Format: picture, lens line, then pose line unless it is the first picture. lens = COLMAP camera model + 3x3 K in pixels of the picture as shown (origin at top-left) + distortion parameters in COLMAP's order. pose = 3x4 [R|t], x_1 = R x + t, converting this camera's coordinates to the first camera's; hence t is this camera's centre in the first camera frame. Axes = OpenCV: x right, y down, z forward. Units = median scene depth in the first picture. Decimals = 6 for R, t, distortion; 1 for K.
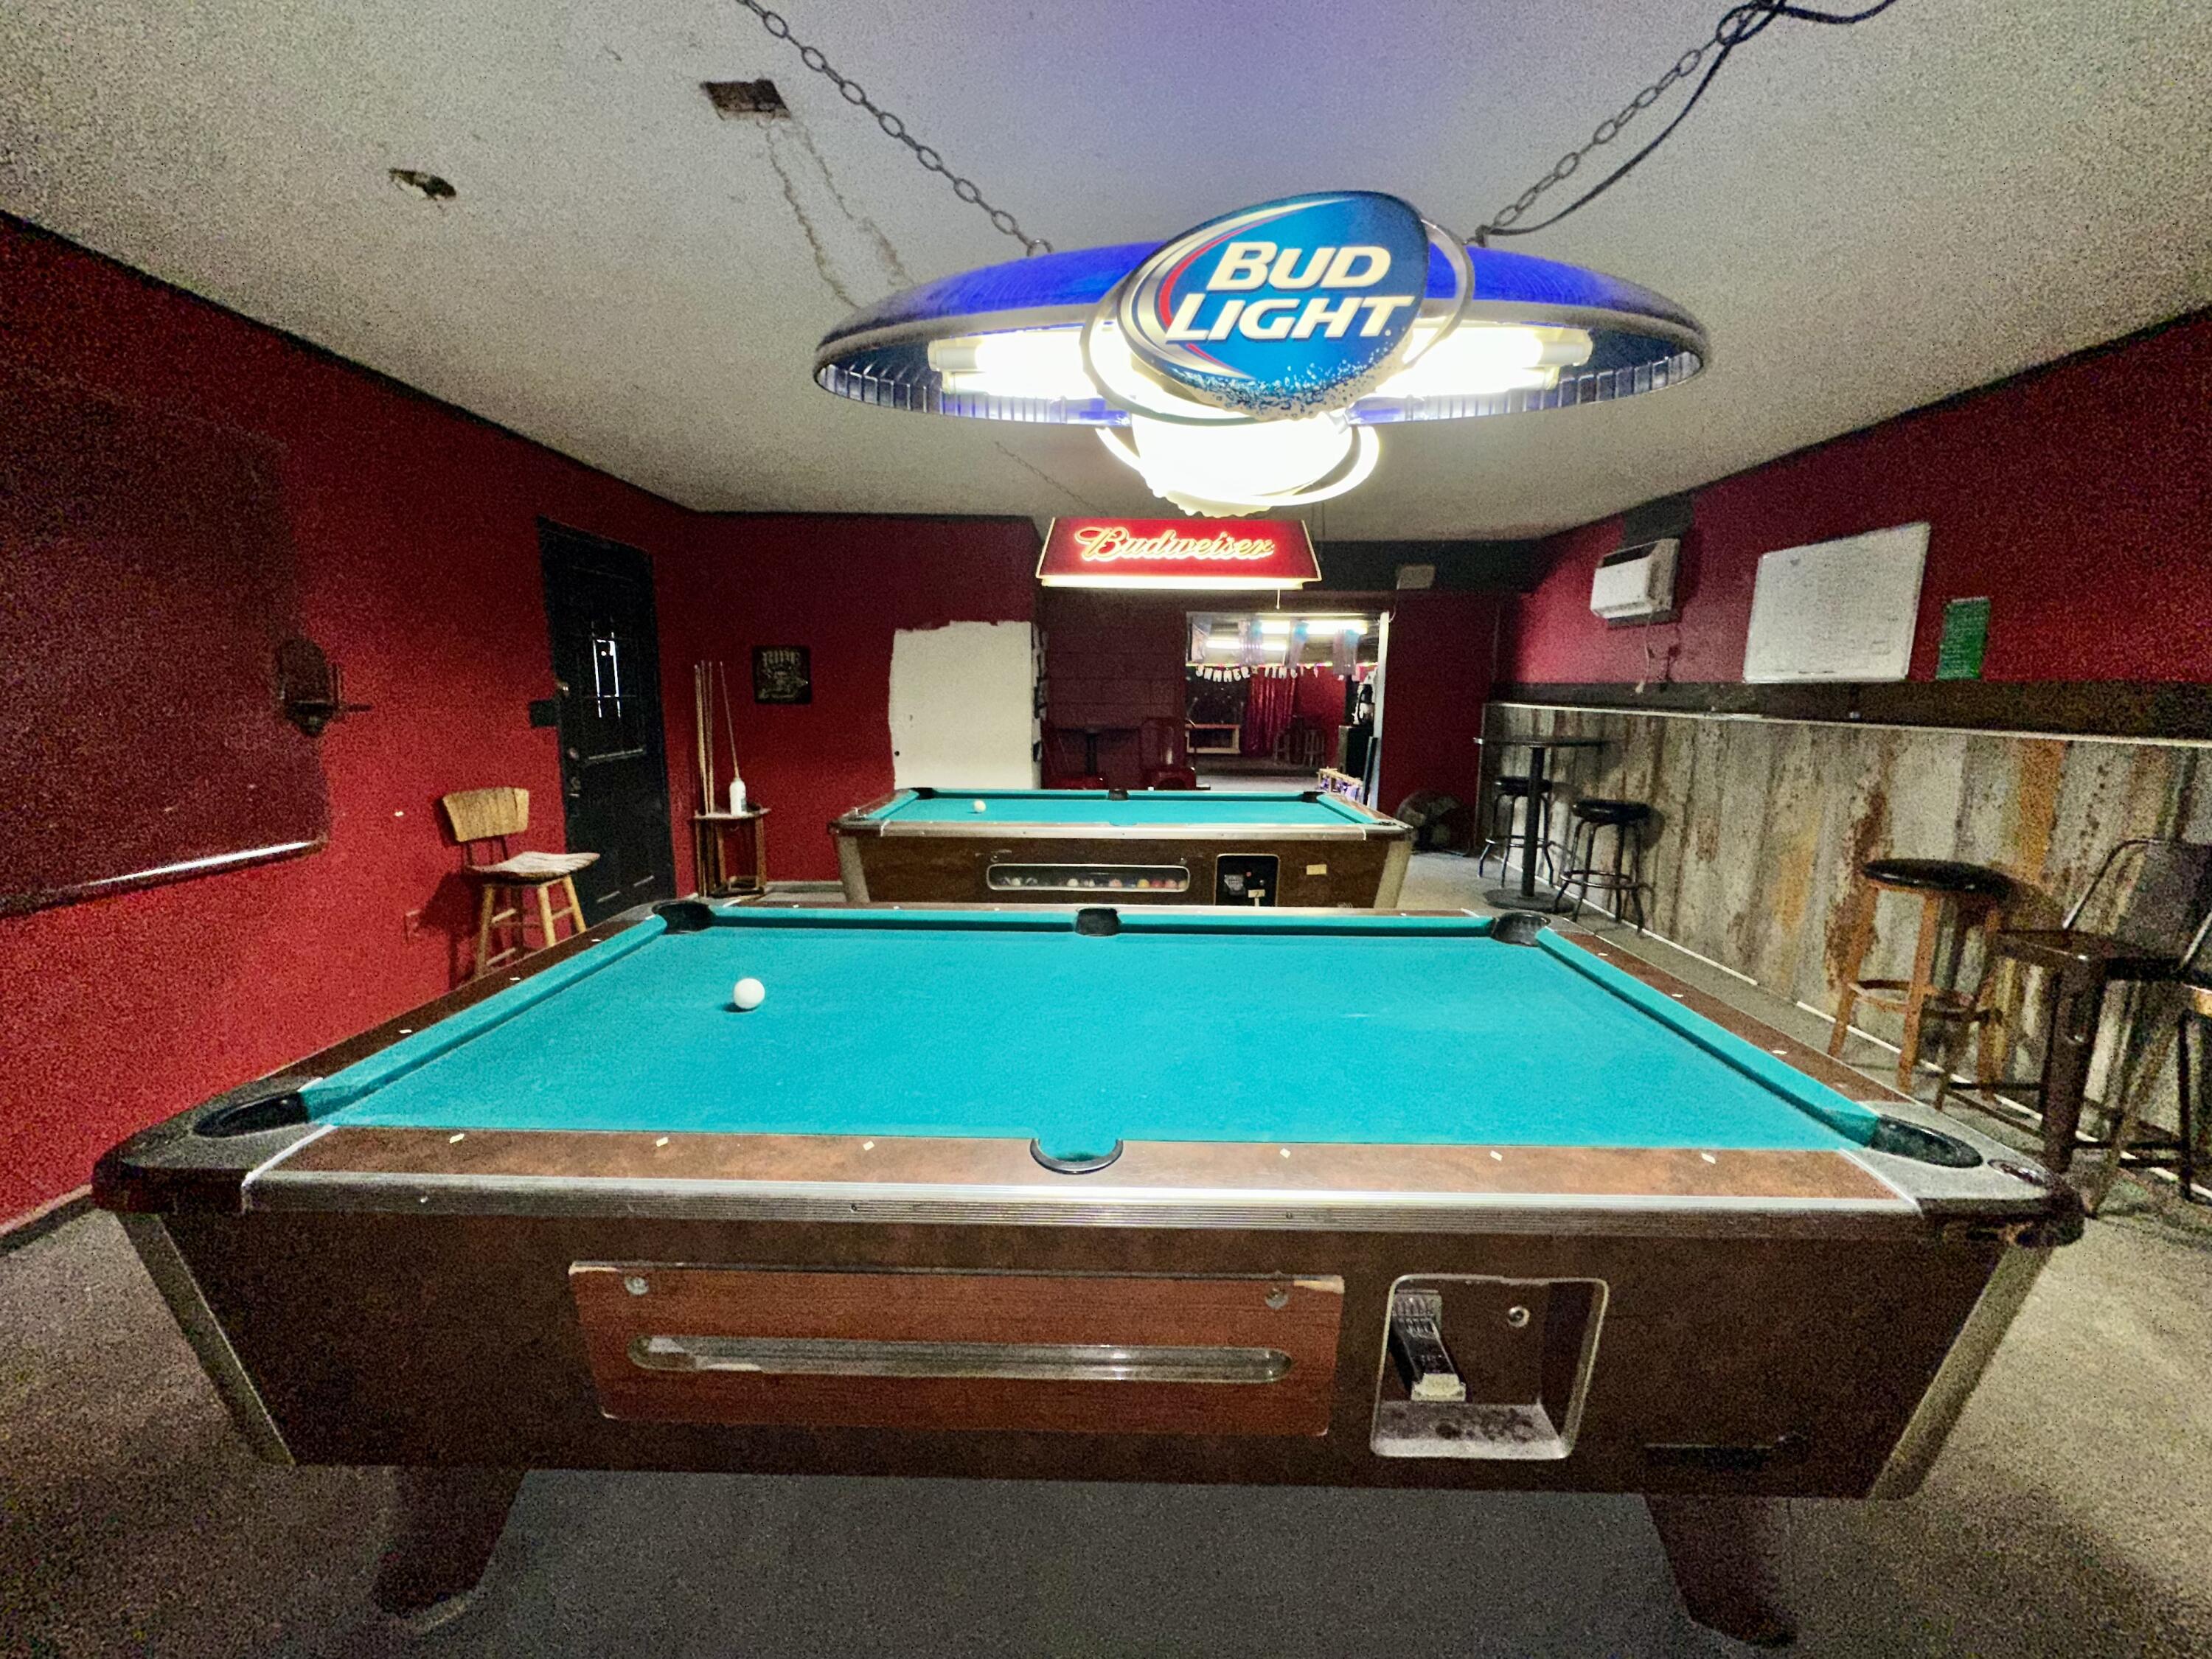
lens RADIAL K [[877.8, 0, 1106.0], [0, 877.8, 829.5], [0, 0, 1]] dist [-0.000957, 0.000560]
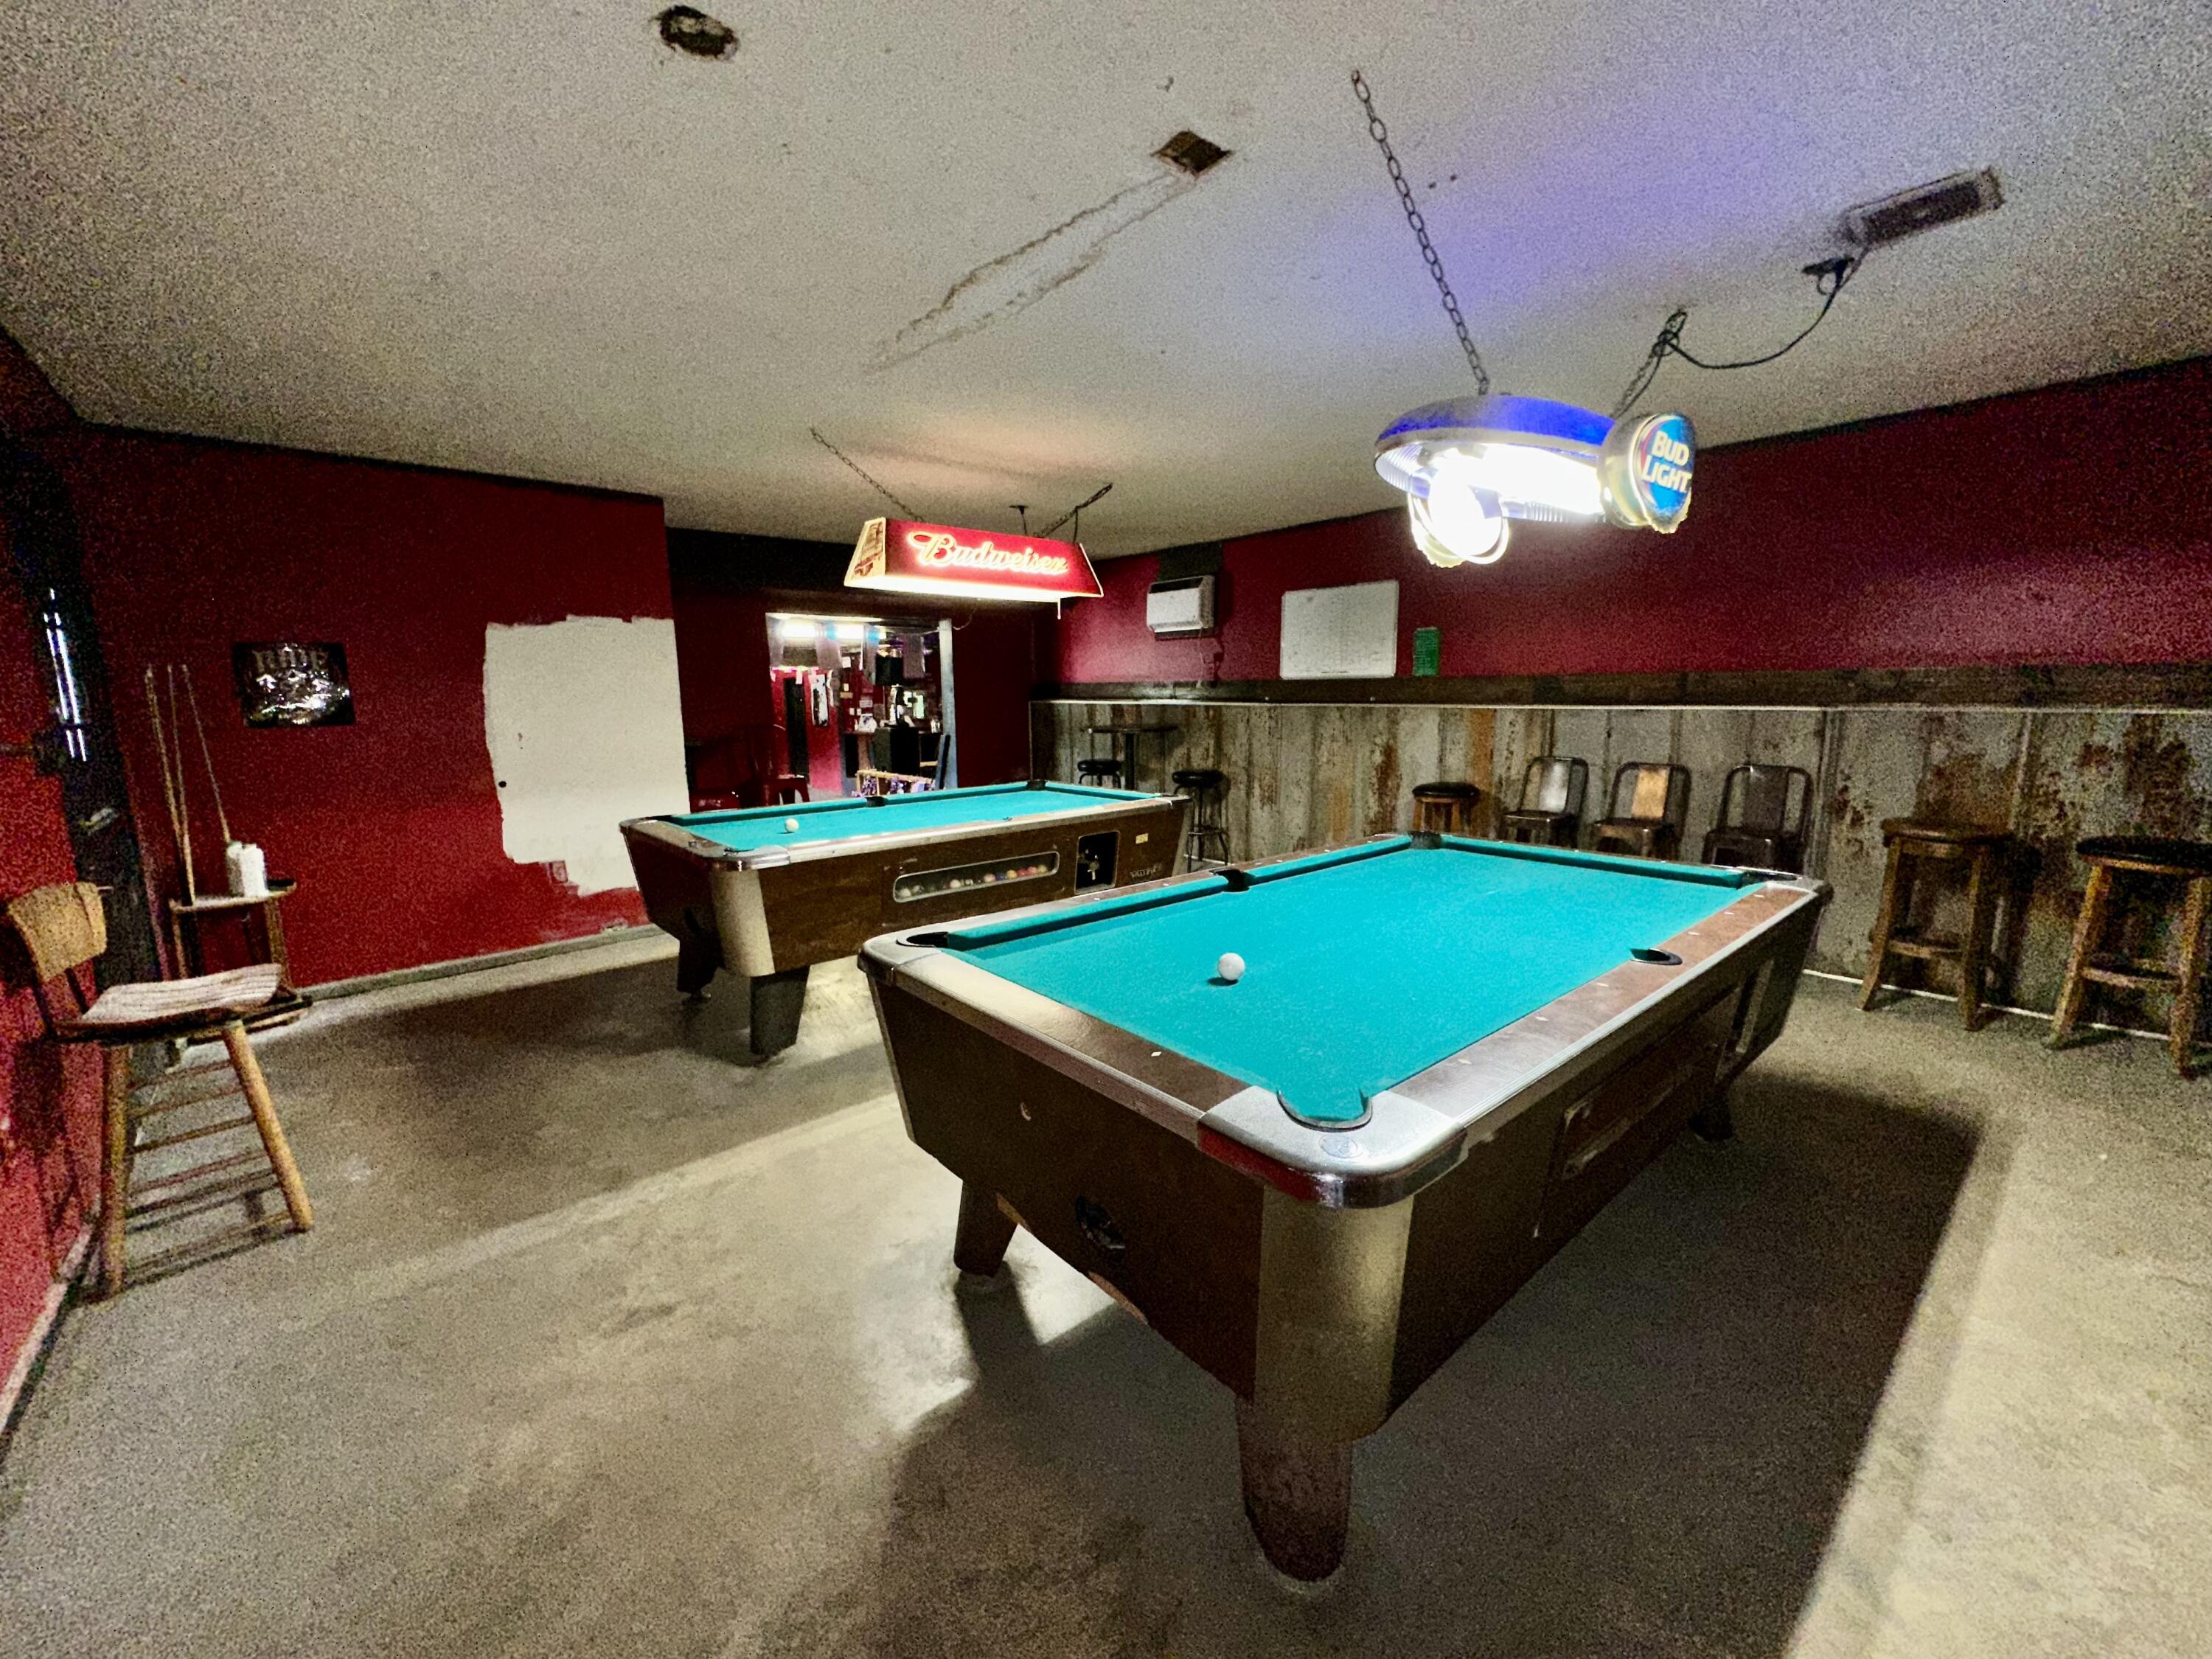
lens RADIAL K [[877.8, 0, 1106.0], [0, 877.8, 829.5], [0, 0, 1]] dist [-0.000957, 0.000560]
pose [[0.752186, -0.121437, 0.647664, -0.496104], [0.124050, 0.991394, 0.041817, -0.019740], [-0.647169, 0.048889, 0.760778, 0.103561]]
